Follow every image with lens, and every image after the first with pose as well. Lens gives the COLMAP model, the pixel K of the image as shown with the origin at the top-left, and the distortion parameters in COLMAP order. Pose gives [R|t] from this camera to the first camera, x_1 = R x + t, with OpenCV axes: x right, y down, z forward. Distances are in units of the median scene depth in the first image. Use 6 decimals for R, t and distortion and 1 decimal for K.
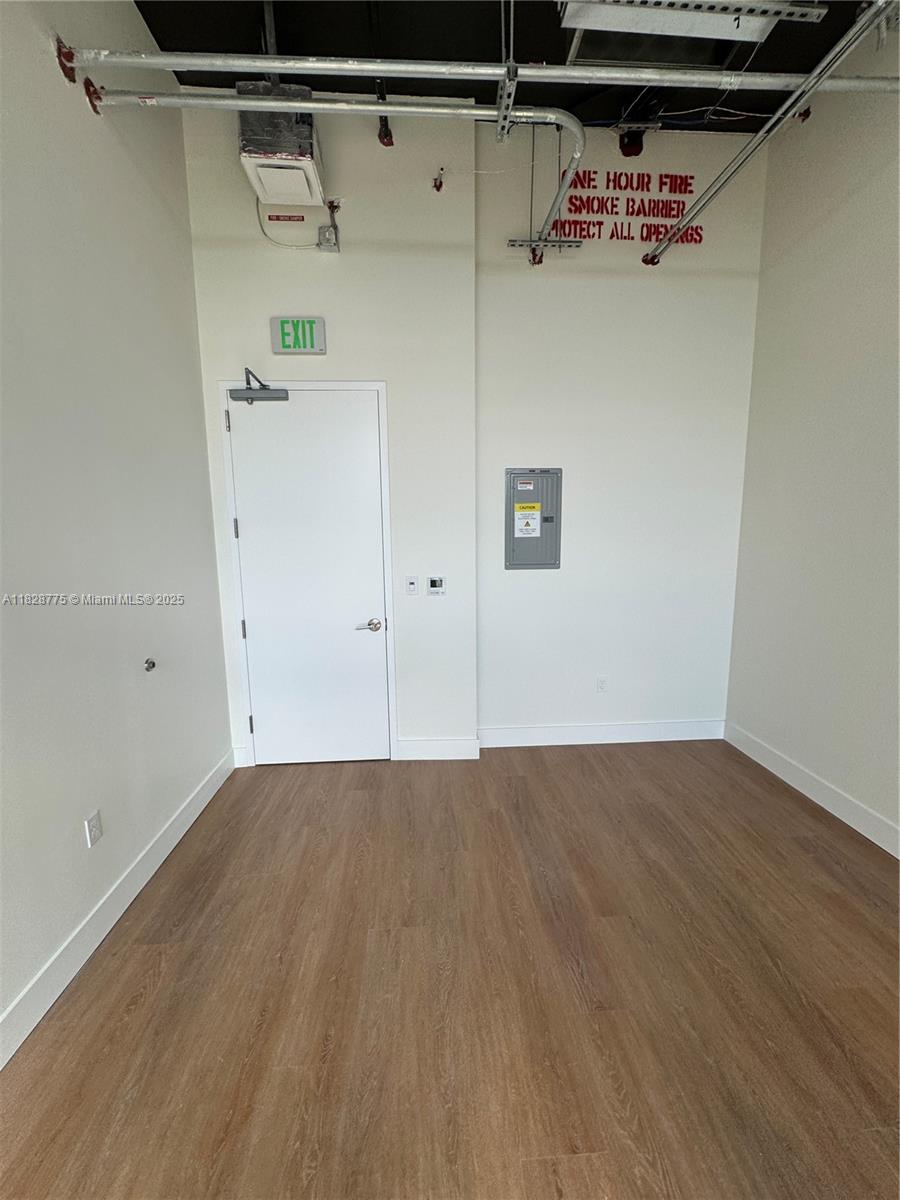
lens RADIAL K [[476.2, 0, 452.6], [0, 476.2, 598.6], [0, 0, 1]] dist [-0.003231, 0.000258]
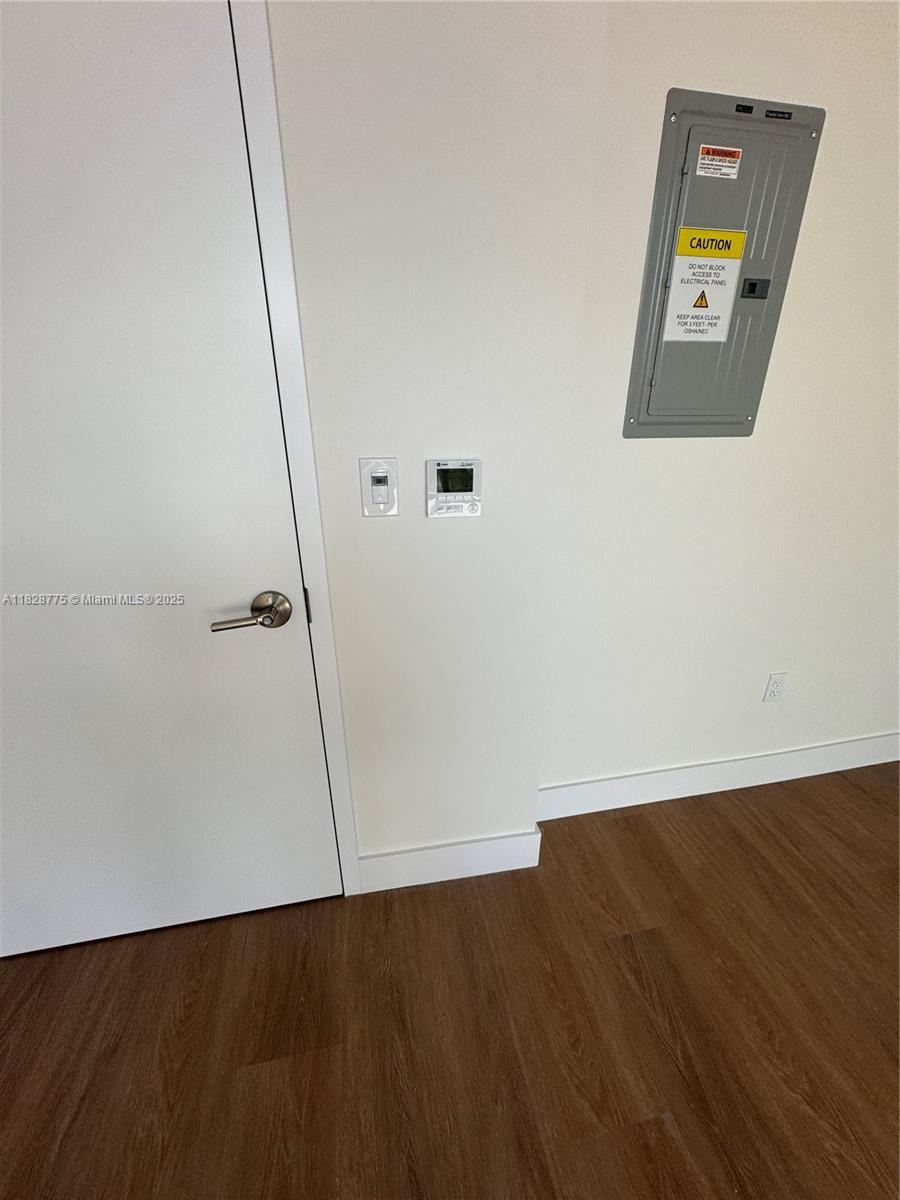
lens RADIAL K [[478.7, 0, 451.1], [0, 478.7, 602.6], [0, 0, 1]] dist [-0.000917, -0.000221]
pose [[0.991746, -0.037342, 0.122658, -0.085483], [0.004913, 0.967015, 0.254673, -0.036307], [-0.128122, -0.251969, 0.959217, 0.706646]]
